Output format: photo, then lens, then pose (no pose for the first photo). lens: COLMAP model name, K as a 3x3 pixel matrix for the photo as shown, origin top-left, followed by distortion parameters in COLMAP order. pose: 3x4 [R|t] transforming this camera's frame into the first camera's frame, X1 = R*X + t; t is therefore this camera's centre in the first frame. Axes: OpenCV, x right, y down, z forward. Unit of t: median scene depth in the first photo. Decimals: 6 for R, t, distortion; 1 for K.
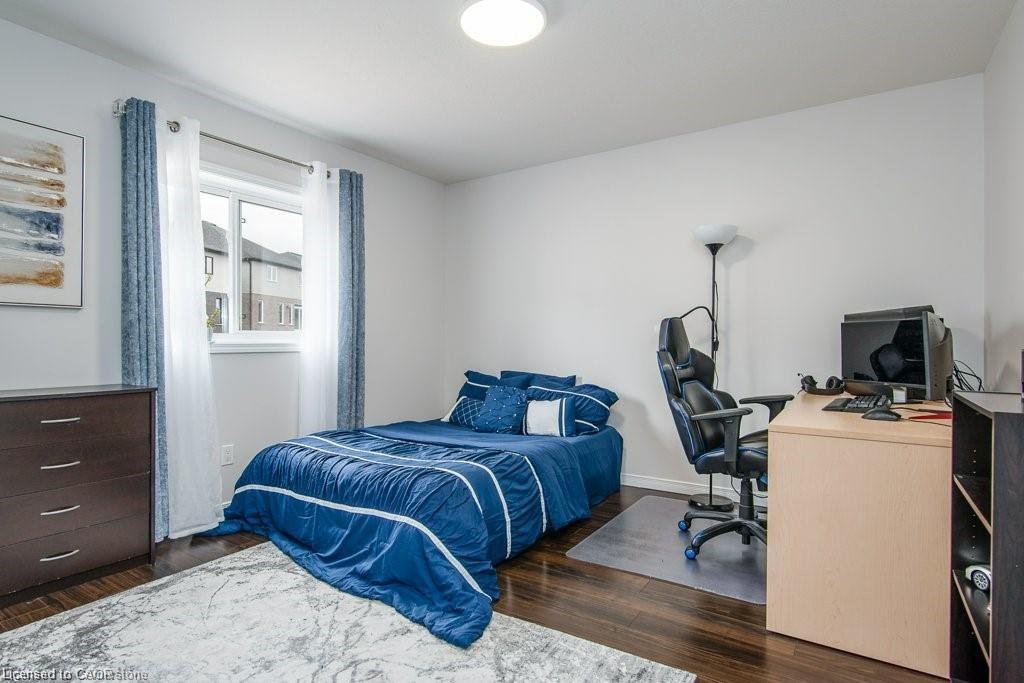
lens RADIAL K [[534.3, 0, 510.5], [0, 534.3, 342.5], [0, 0, 1]] dist [-0.001215, 0.000490]
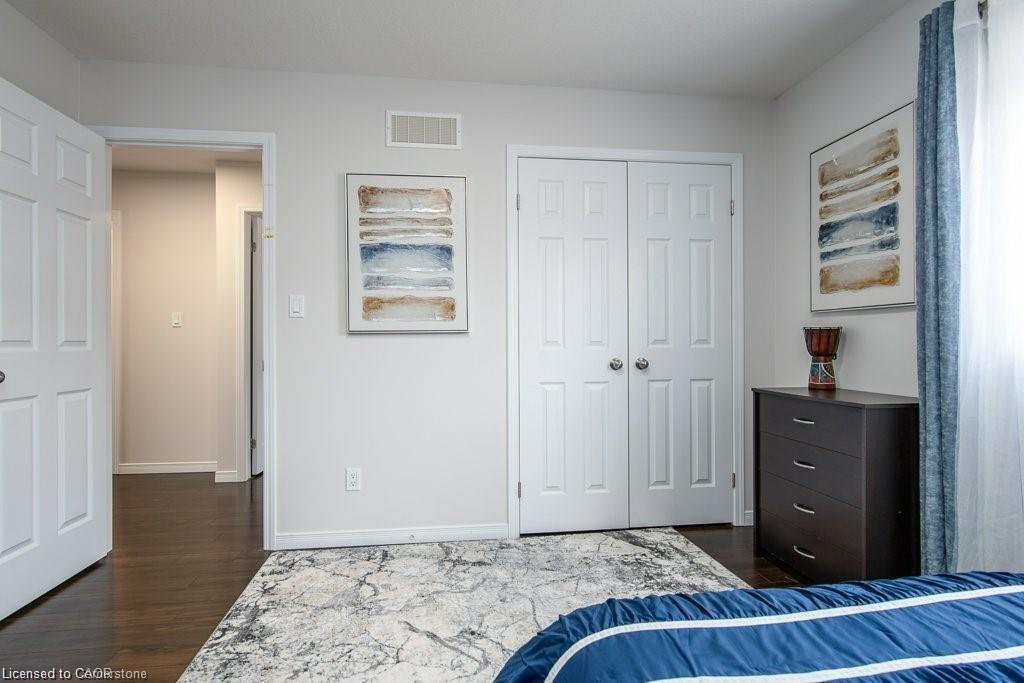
lens RADIAL K [[534.3, 0, 510.5], [0, 534.3, 342.5], [0, 0, 1]] dist [-0.001215, 0.000490]
pose [[-0.755575, 0.001789, -0.655059, 0.239270], [0.006883, 0.999963, -0.005208, -0.005165], [0.655026, -0.008443, -0.755559, 1.278793]]
